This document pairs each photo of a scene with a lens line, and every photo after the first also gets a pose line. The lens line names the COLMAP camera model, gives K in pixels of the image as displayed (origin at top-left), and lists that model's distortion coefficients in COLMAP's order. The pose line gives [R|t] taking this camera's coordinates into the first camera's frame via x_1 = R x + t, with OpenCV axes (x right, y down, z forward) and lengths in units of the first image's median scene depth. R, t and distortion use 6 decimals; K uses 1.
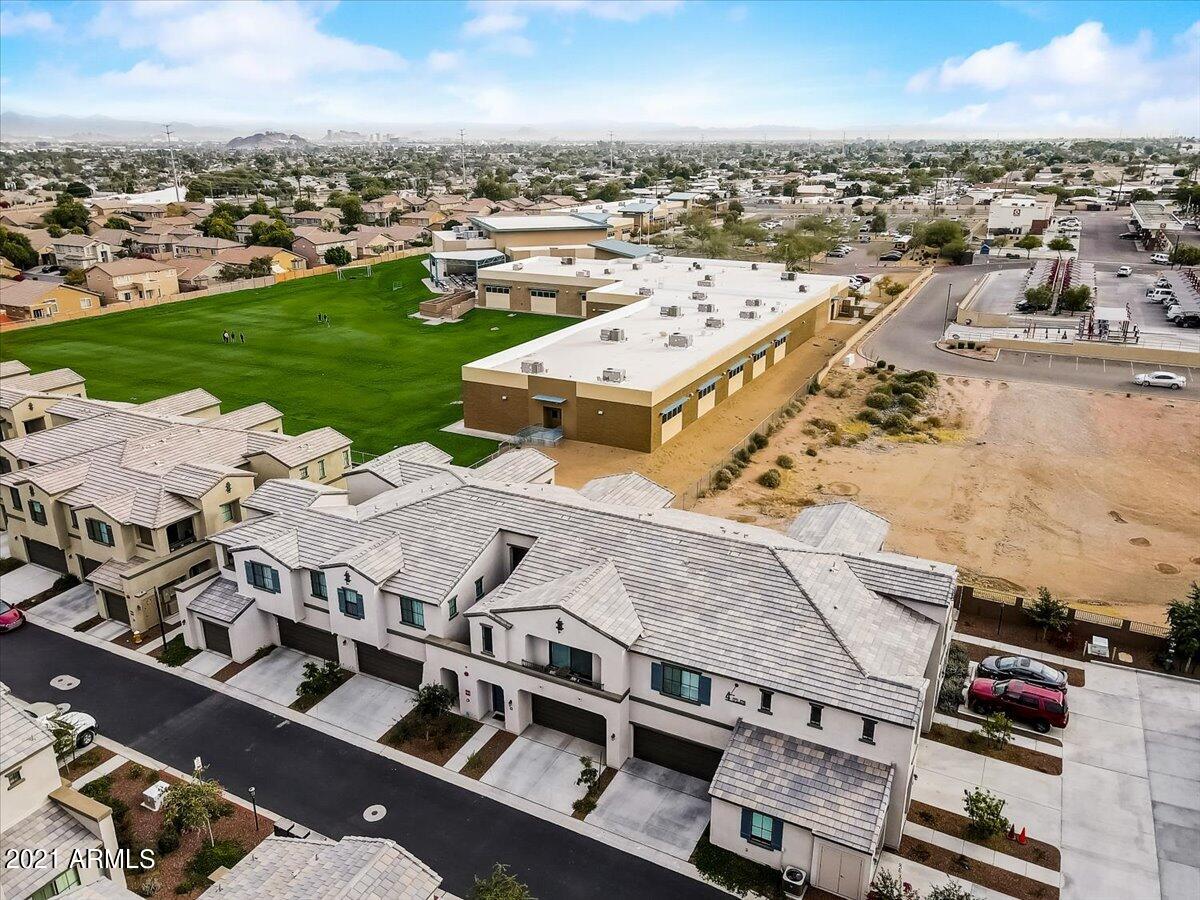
lens RADIAL K [[914.6, 0, 627.0], [0, 914.6, 474.6], [0, 0, 1]] dist [0.003064, 0.022573]
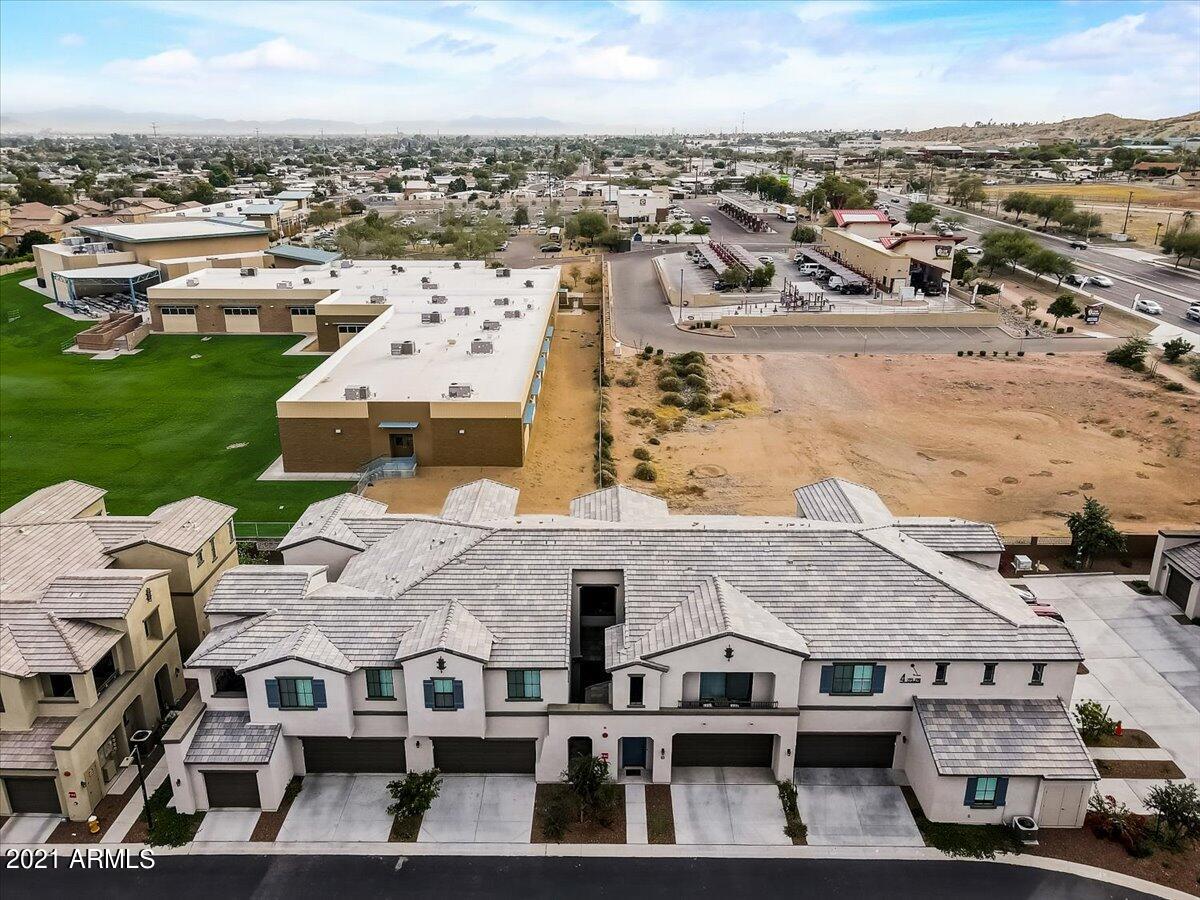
lens RADIAL K [[914.6, 0, 608.7], [0, 914.6, 456.1], [0, 0, 1]] dist [0.003064, 0.022573]
pose [[0.883588, -0.153827, 0.442278, -0.483888], [0.159267, 0.986917, 0.025070, -0.067423], [-0.440348, 0.048289, 0.896527, 0.168863]]
